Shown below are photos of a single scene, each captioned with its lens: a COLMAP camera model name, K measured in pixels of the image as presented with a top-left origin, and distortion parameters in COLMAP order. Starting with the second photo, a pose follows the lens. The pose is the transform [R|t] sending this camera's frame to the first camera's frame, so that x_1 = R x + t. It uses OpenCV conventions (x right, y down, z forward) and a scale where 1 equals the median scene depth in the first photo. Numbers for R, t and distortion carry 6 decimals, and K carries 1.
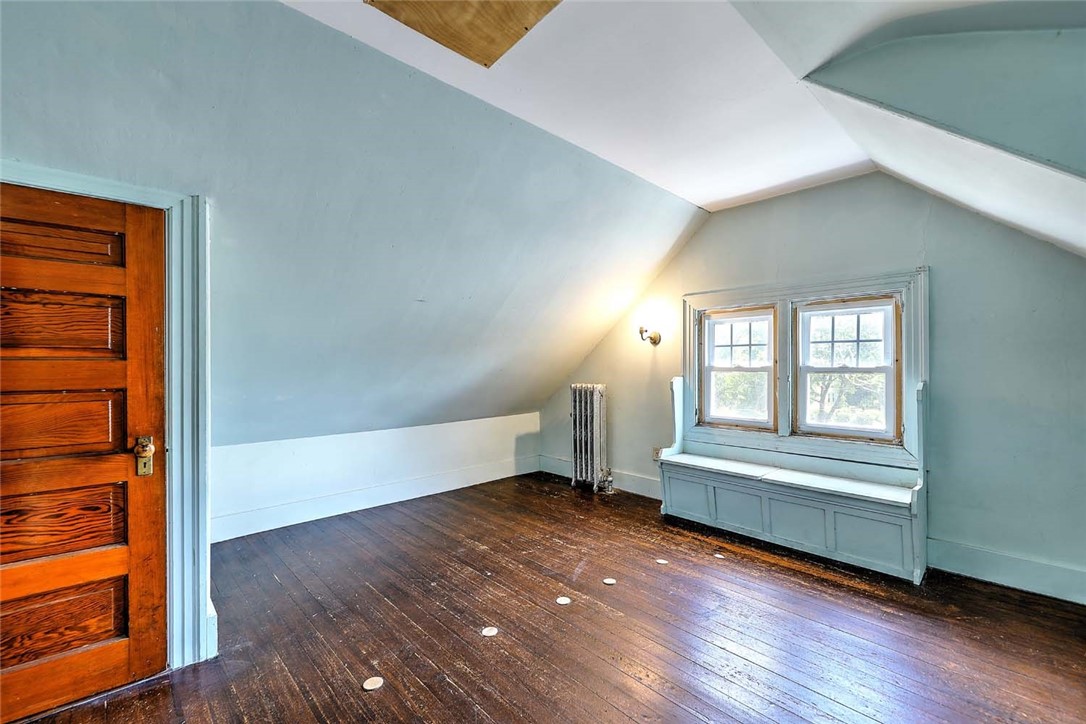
lens RADIAL K [[441.0, 0, 542.7], [0, 441.0, 362.4], [0, 0, 1]] dist [-0.002587, -0.000384]
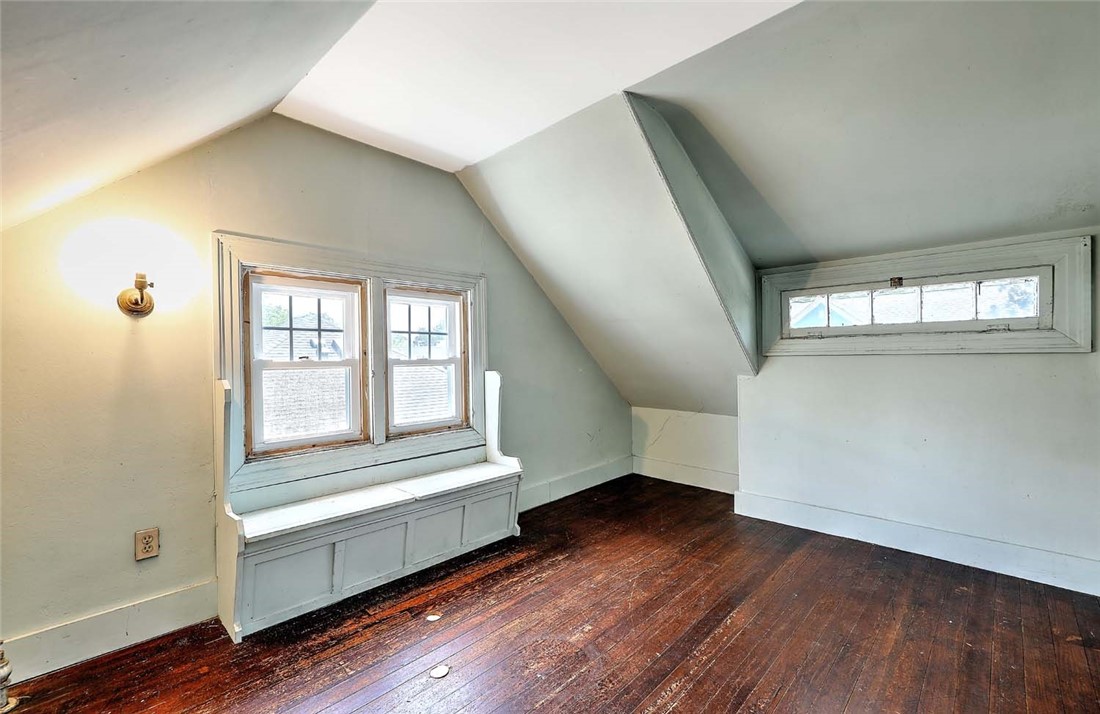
lens RADIAL K [[465.9, 0, 549.9], [0, 465.9, 360.0], [0, 0, 1]] dist [-0.000094, -0.000077]
pose [[-0.057008, -0.014465, 0.998269, -0.338431], [-0.003503, 0.999892, 0.014289, -0.002785], [-0.998368, -0.002682, -0.057052, 0.750606]]
